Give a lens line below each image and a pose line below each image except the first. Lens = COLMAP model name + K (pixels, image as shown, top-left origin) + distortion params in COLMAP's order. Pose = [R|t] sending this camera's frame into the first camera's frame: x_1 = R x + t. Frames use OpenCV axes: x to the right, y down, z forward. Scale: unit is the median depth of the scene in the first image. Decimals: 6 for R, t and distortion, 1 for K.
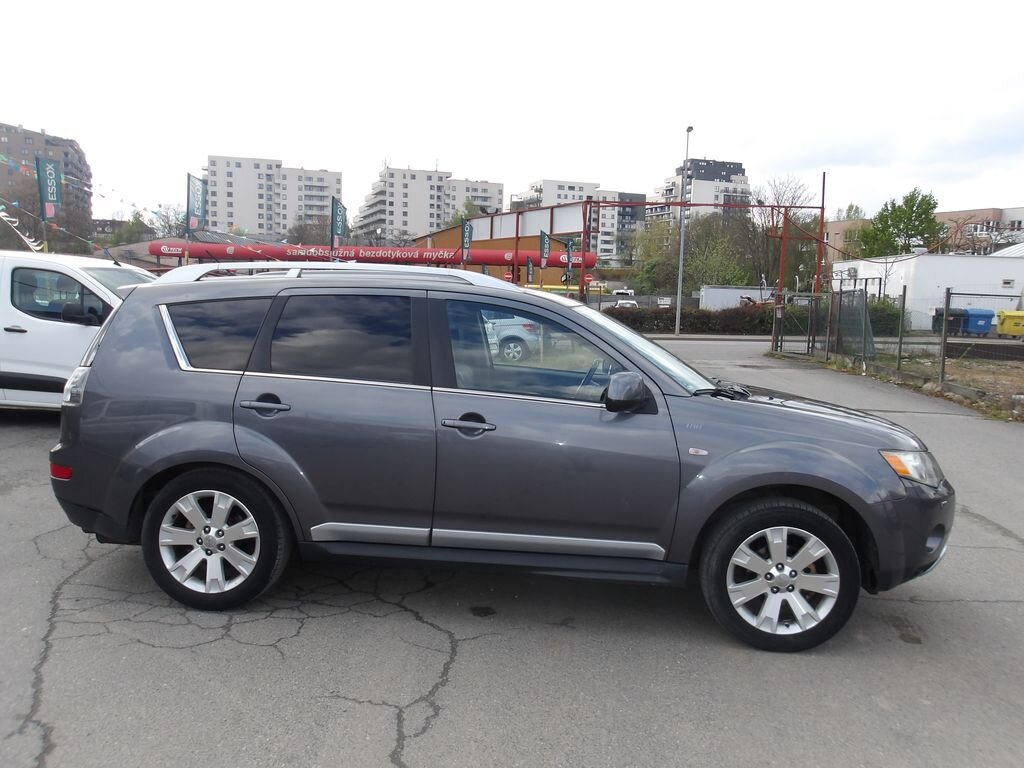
lens RADIAL K [[873.2, 0, 512.5], [0, 873.2, 381.5], [0, 0, 1]] dist [0.017224, -0.024252]
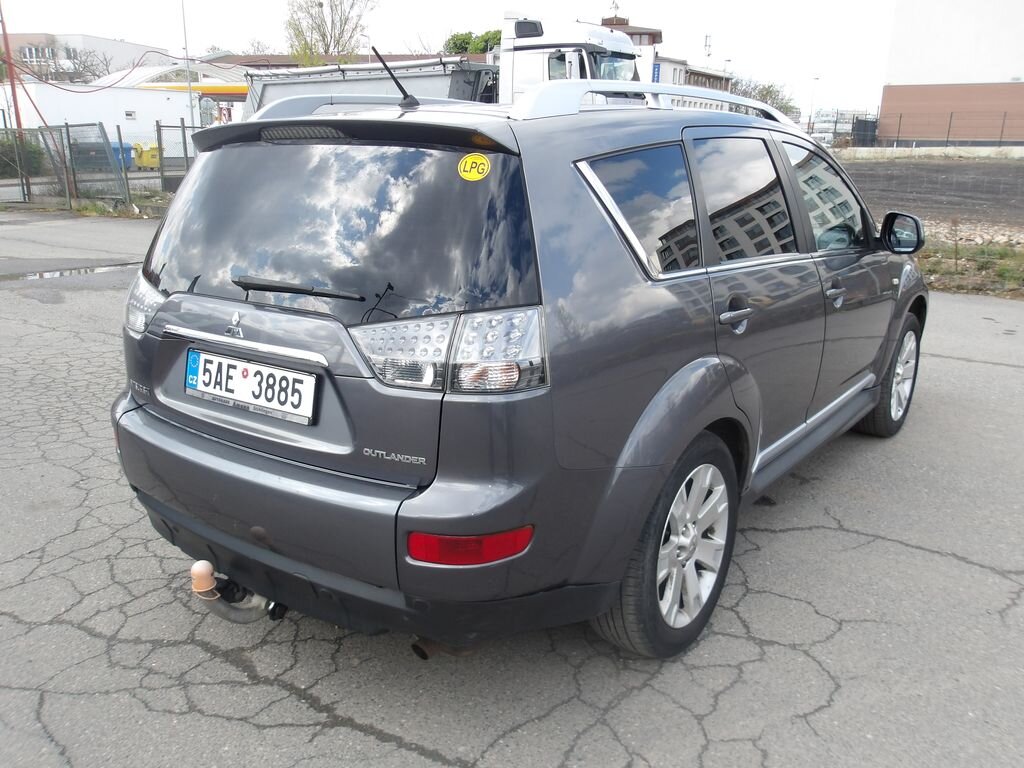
lens RADIAL K [[873.2, 0, 505.1], [0, 873.2, 377.8], [0, 0, 1]] dist [0.017224, -0.024252]
pose [[0.526395, -0.249014, 0.812958, -0.892773], [0.100115, 0.967652, 0.231573, -0.091116], [-0.844325, -0.040509, 0.534298, 0.780031]]
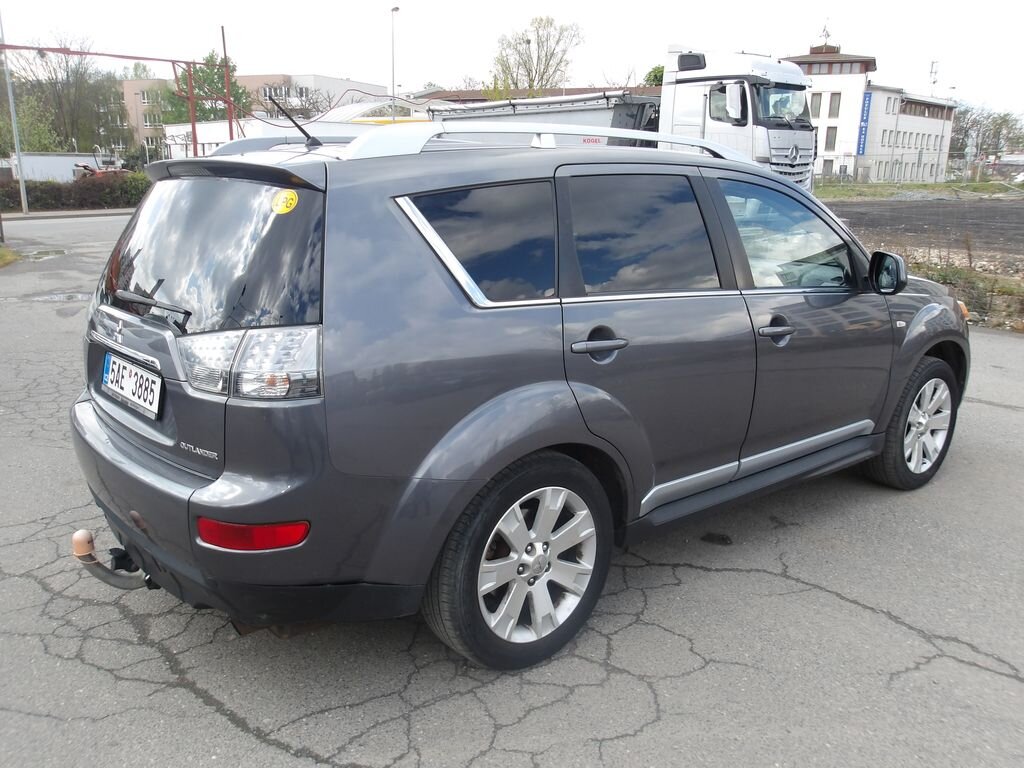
lens RADIAL K [[873.2, 0, 510.6], [0, 873.2, 380.6], [0, 0, 1]] dist [0.017224, -0.024252]
pose [[0.706531, -0.188720, 0.682055, -0.775322], [0.086352, 0.979575, 0.181592, -0.070854], [-0.702394, -0.069403, 0.708396, 0.560501]]
